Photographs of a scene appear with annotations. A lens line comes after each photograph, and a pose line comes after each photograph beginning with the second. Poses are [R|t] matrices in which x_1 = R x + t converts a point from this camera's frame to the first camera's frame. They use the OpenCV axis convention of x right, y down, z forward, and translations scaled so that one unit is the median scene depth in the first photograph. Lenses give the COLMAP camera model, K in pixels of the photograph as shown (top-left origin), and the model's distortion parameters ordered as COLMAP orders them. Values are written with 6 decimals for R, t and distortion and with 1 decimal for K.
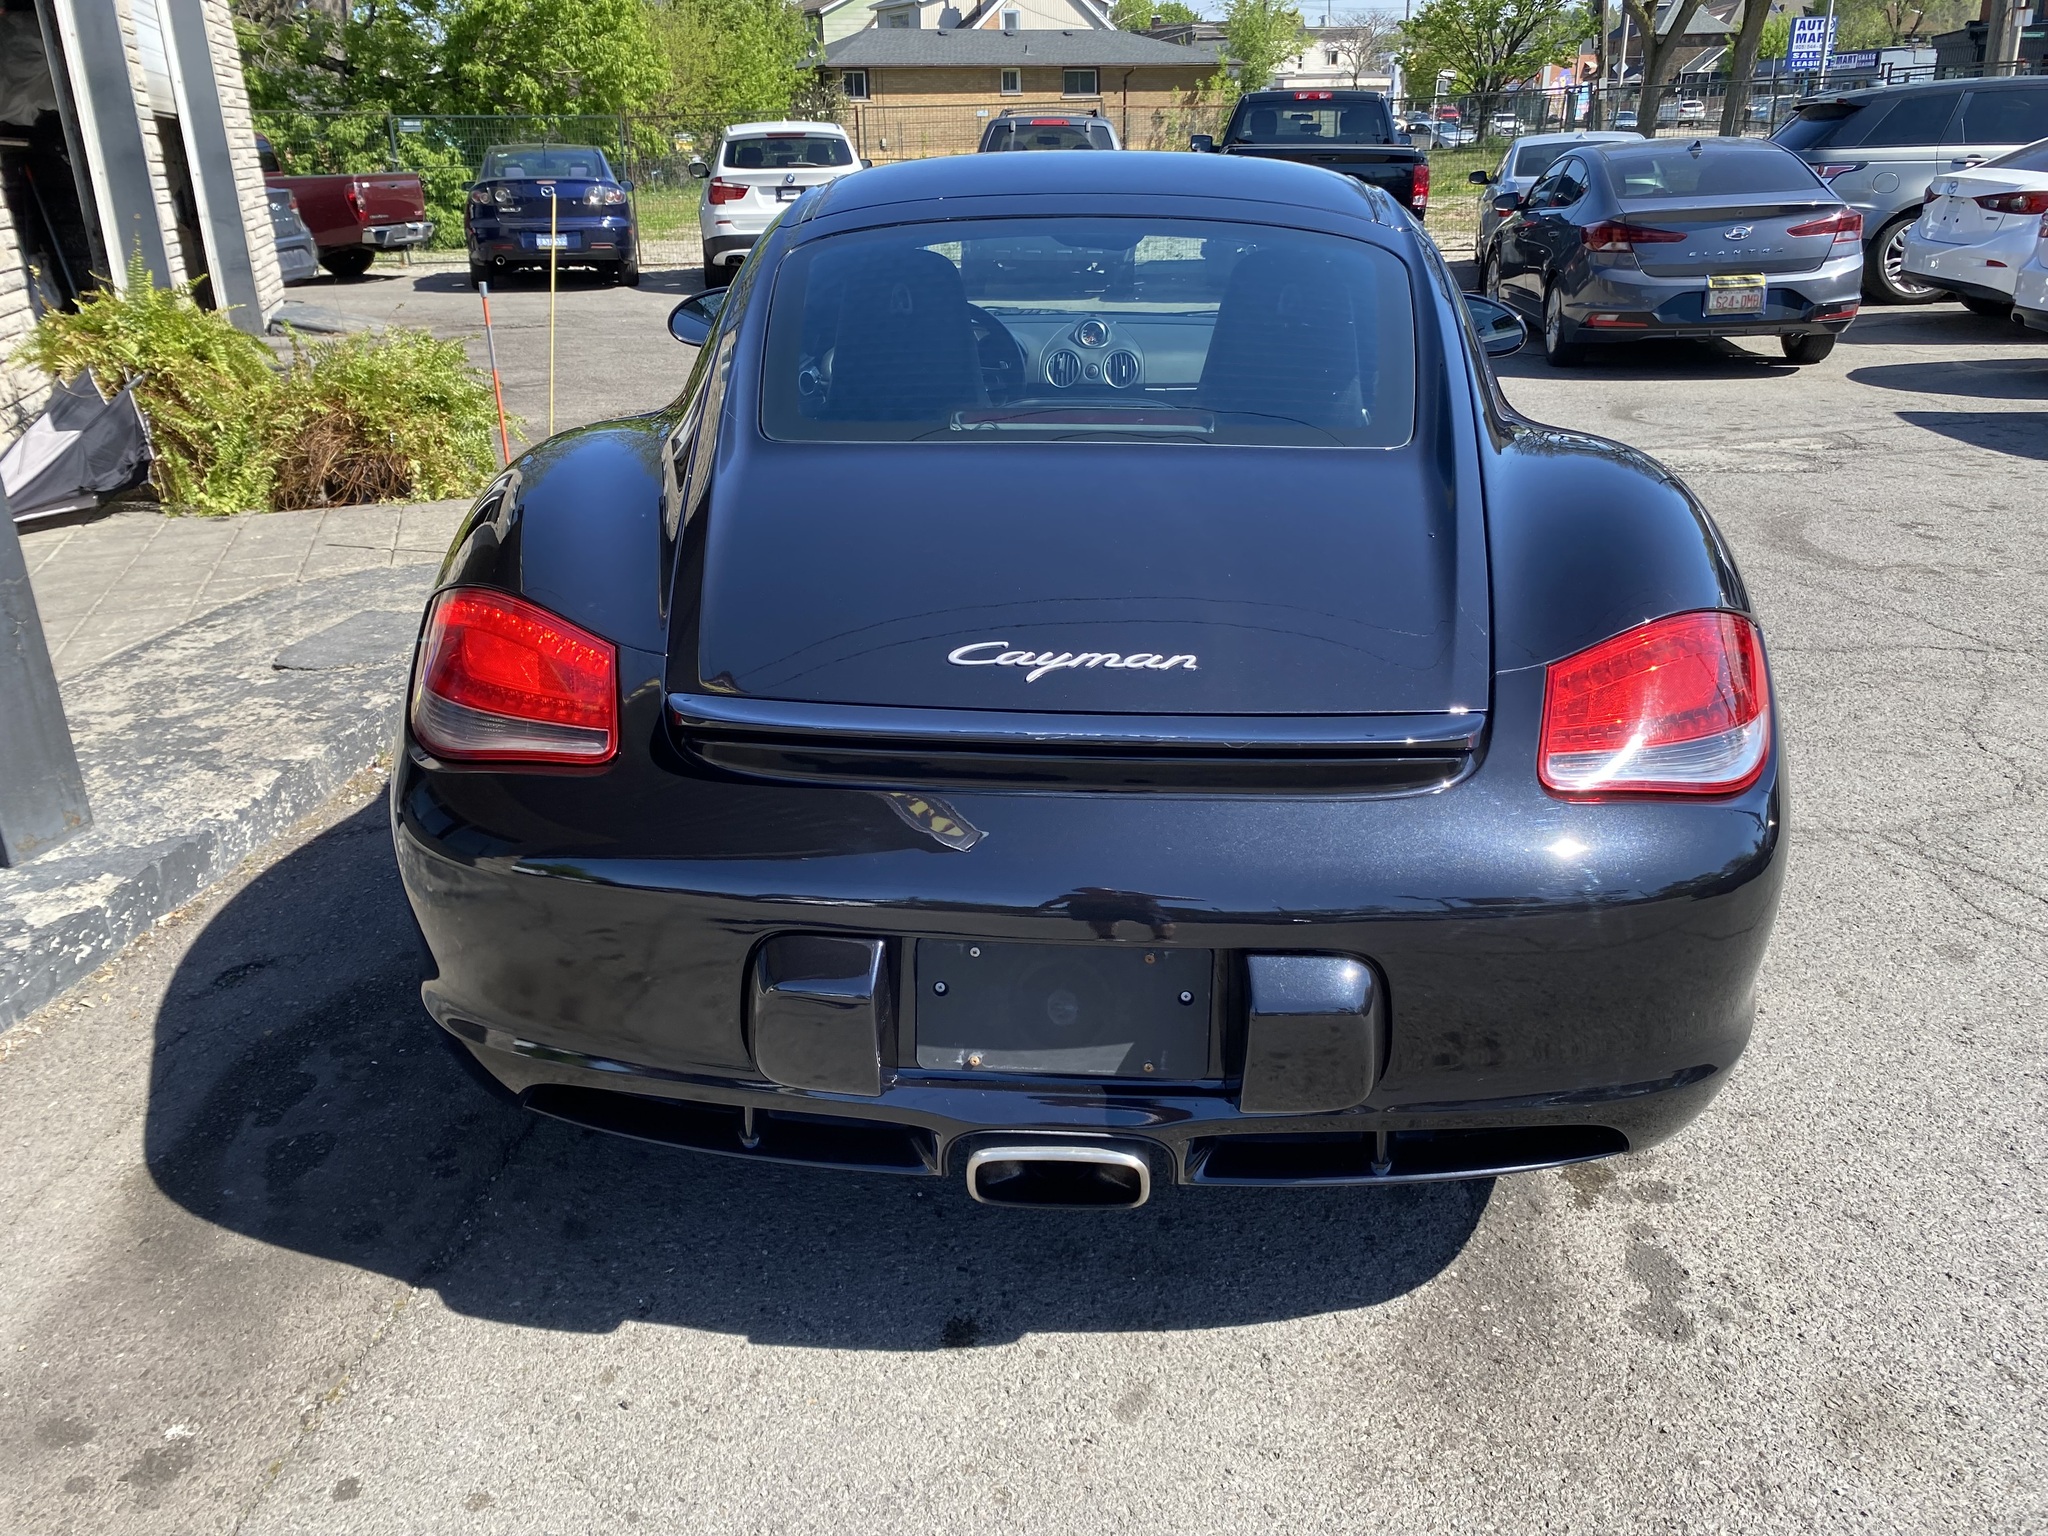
lens RADIAL K [[1589.2, 0, 1024.0], [0, 1589.2, 768.0], [0, 0, 1]] dist [-0.000627, 0.000591]
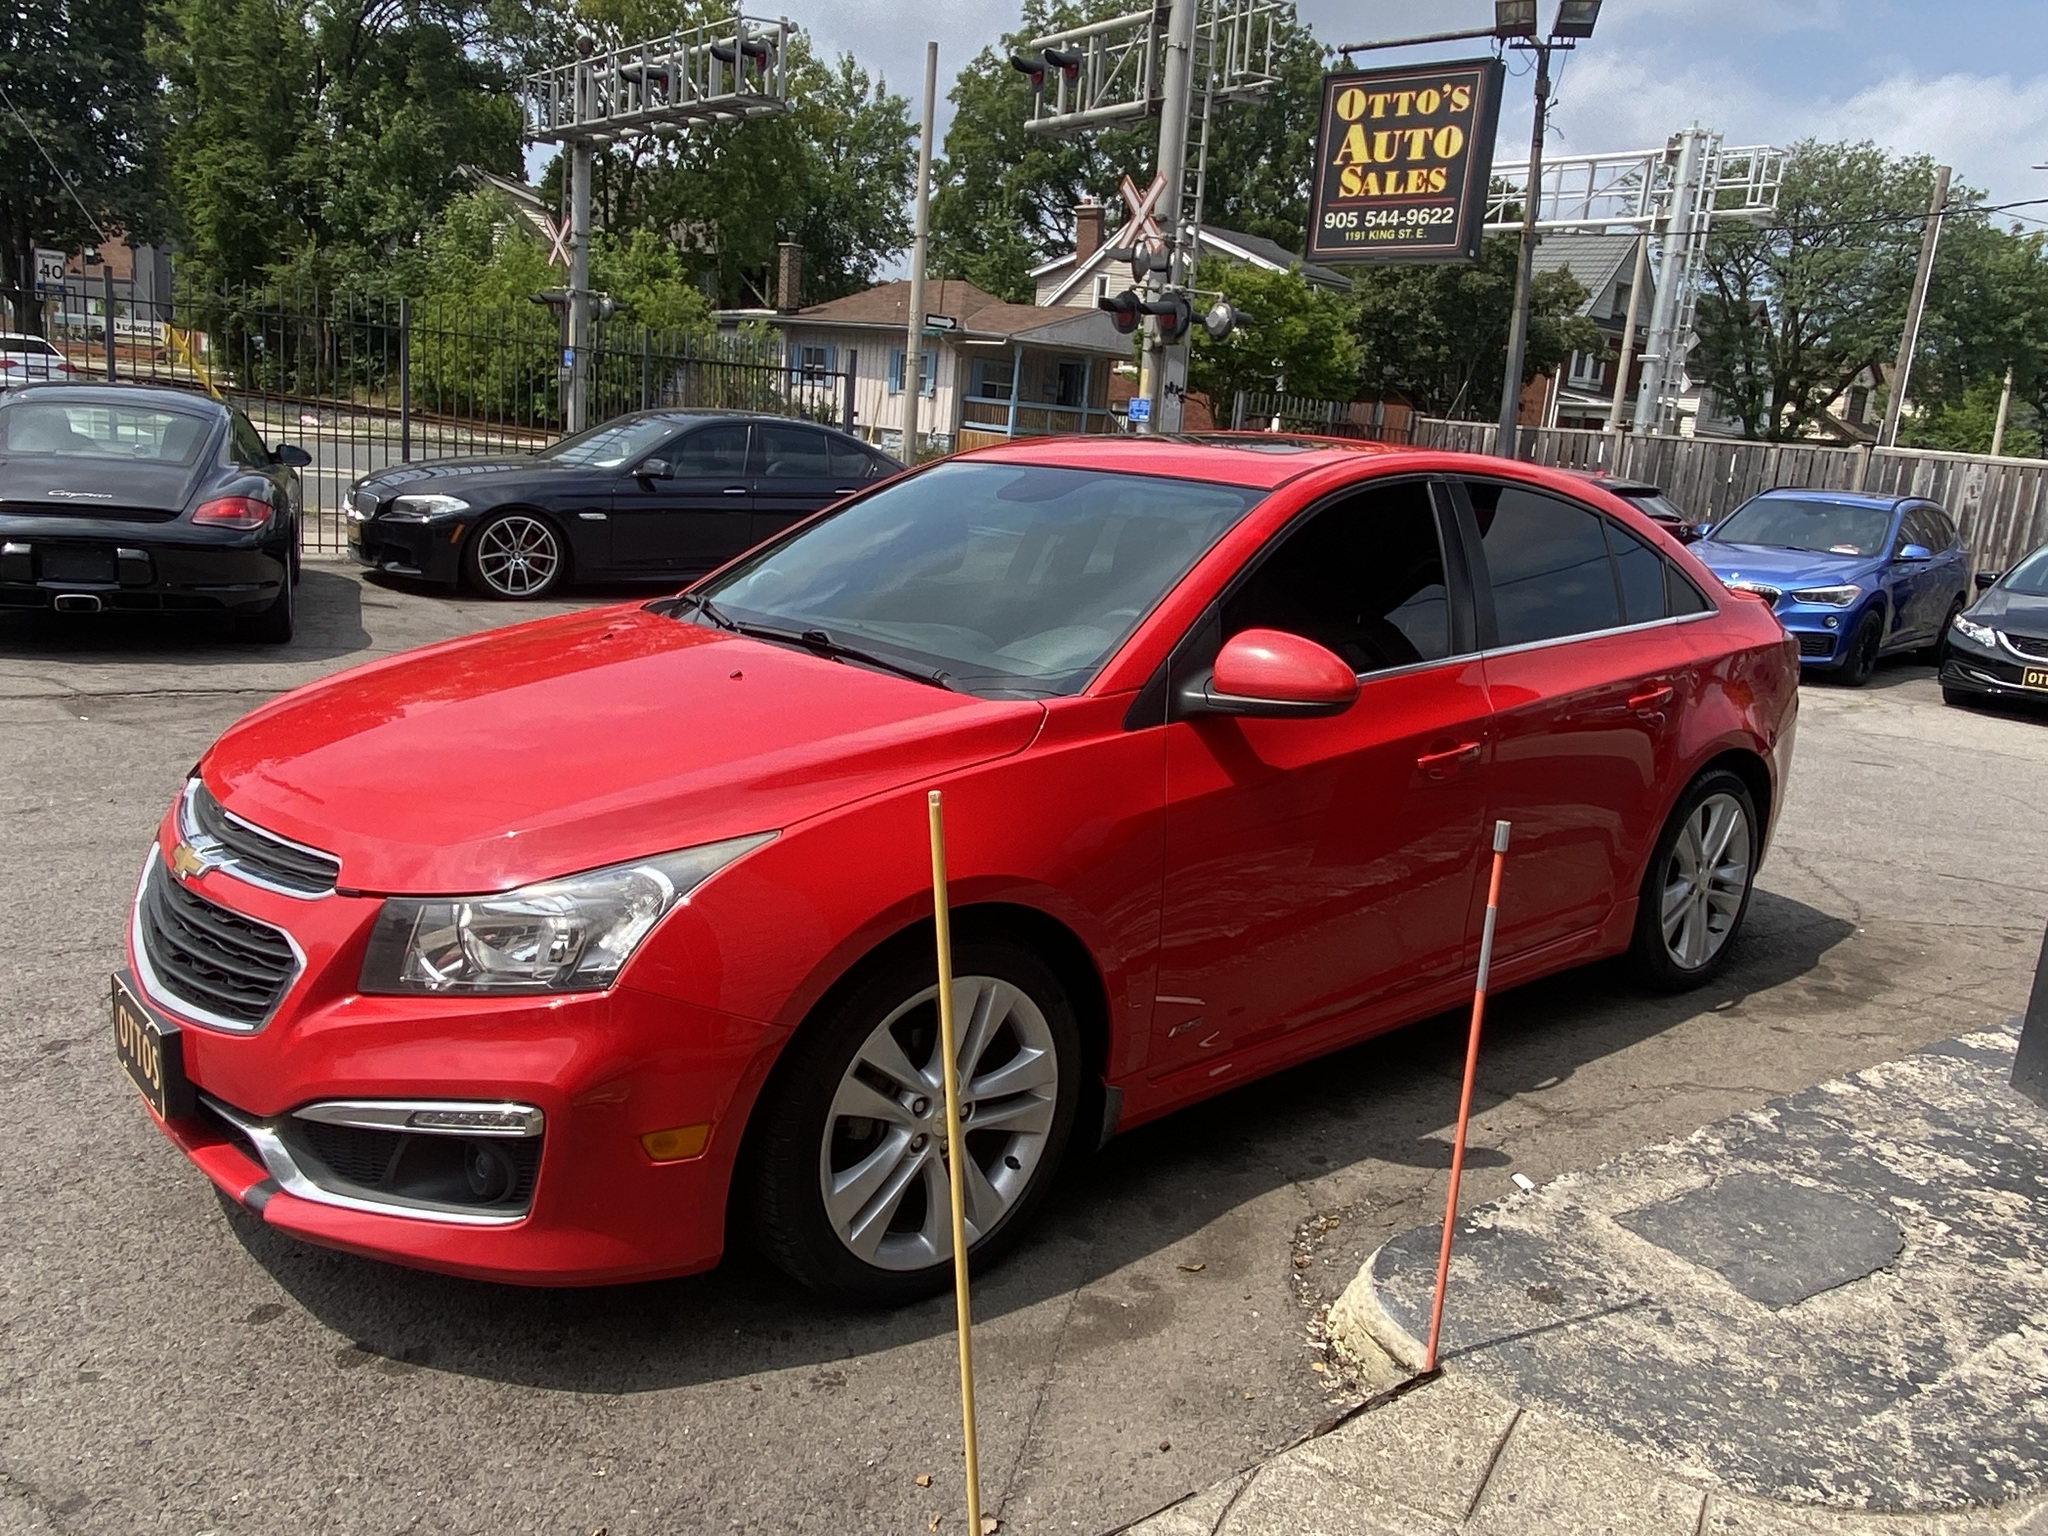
lens RADIAL K [[1545.0, 0, 1033.4], [0, 1545.0, 772.6], [0, 0, 1]] dist [0.057076, -0.076184]
pose [[-0.686649, -0.191752, 0.701245, -0.673661], [0.215039, 0.867853, 0.447873, -0.668602], [-0.694458, 0.458327, -0.554676, 1.611940]]
